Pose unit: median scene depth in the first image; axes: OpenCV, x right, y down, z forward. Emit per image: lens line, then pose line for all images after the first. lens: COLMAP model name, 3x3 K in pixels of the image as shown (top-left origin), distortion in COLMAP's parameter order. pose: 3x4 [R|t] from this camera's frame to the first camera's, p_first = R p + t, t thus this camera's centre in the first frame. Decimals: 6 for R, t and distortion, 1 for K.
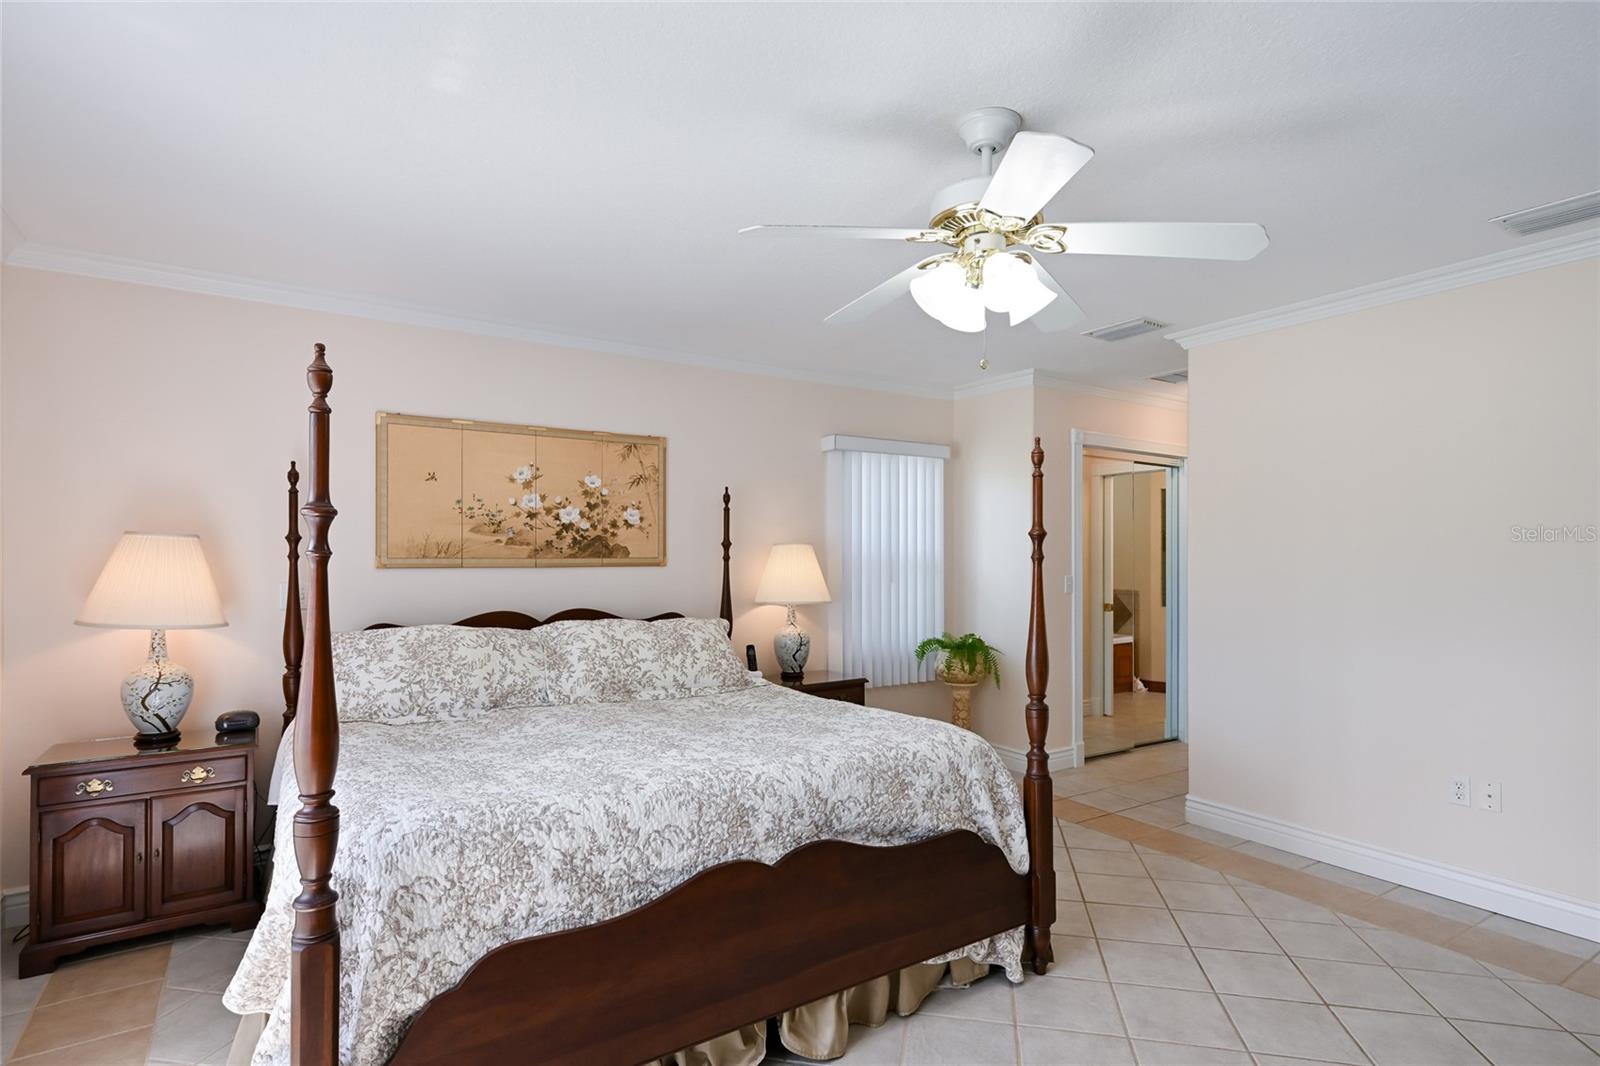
lens RADIAL K [[794.1, 0, 794.8], [0, 794.1, 537.2], [0, 0, 1]] dist [0.026732, 0.000303]
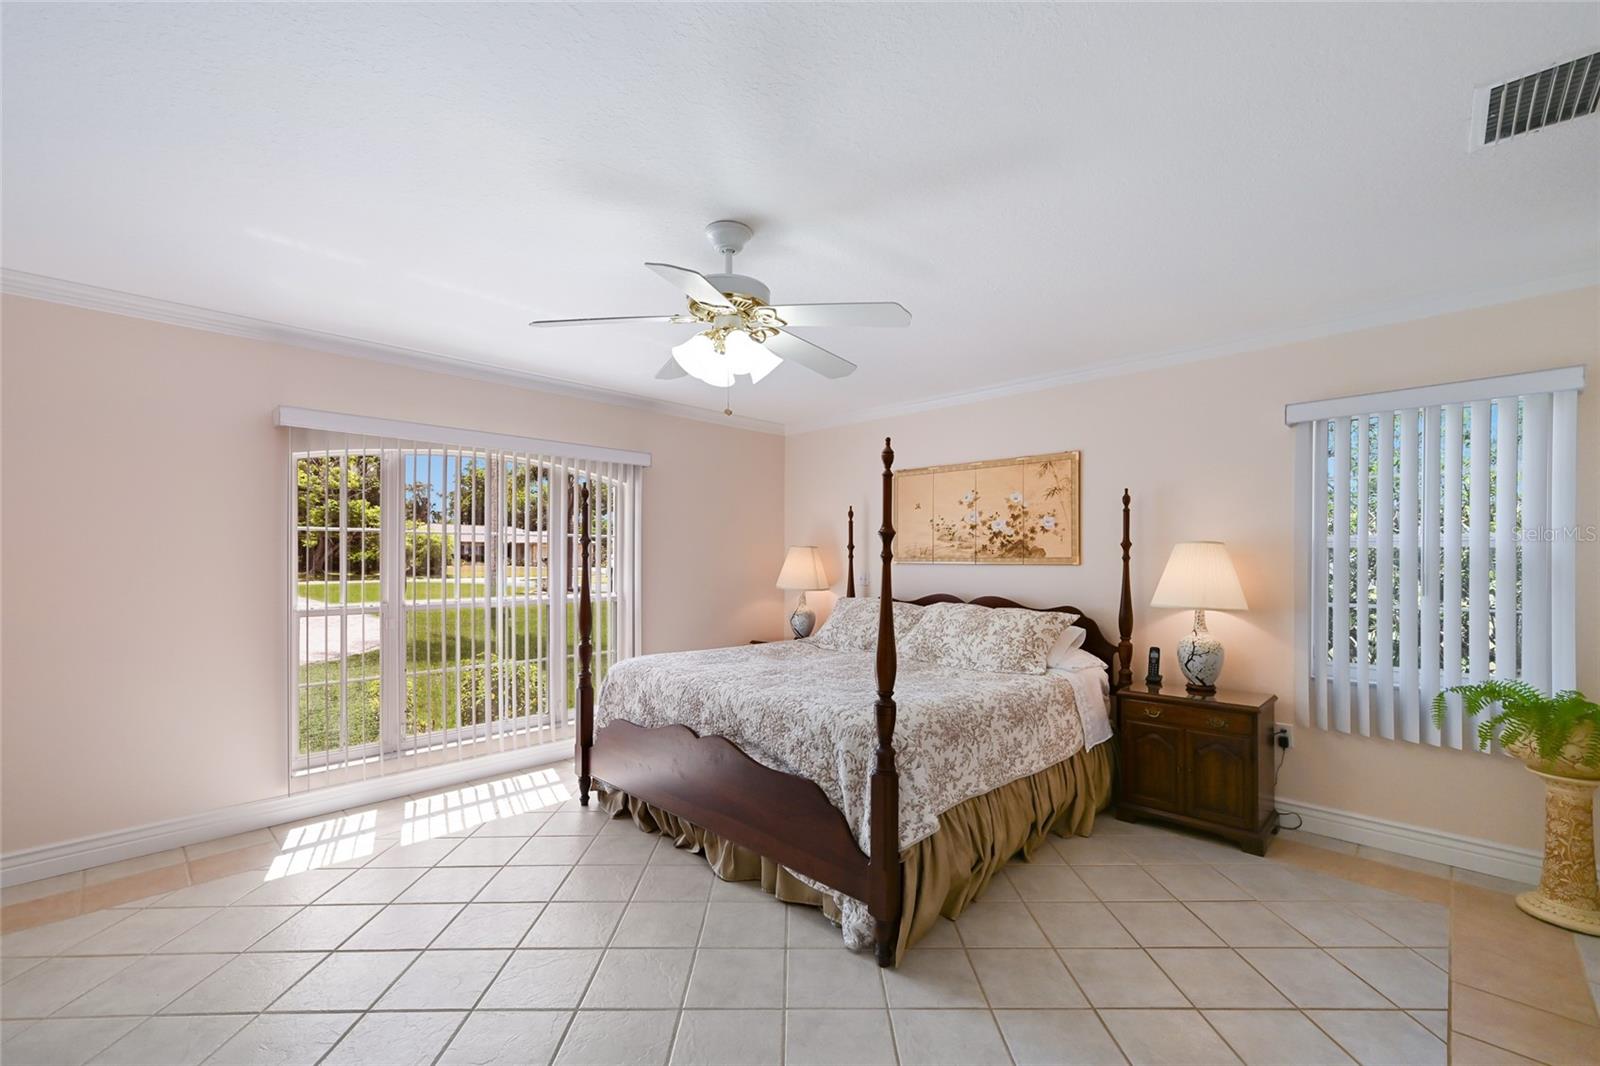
lens RADIAL K [[647.6, 0, 816.9], [0, 647.6, 530.7], [0, 0, 1]] dist [0.008220, 0.000312]
pose [[0.248963, -0.040525, -0.967665, 0.686042], [0.022863, 0.999092, -0.035959, 0.013288], [0.968243, -0.013171, 0.249663, 0.448070]]
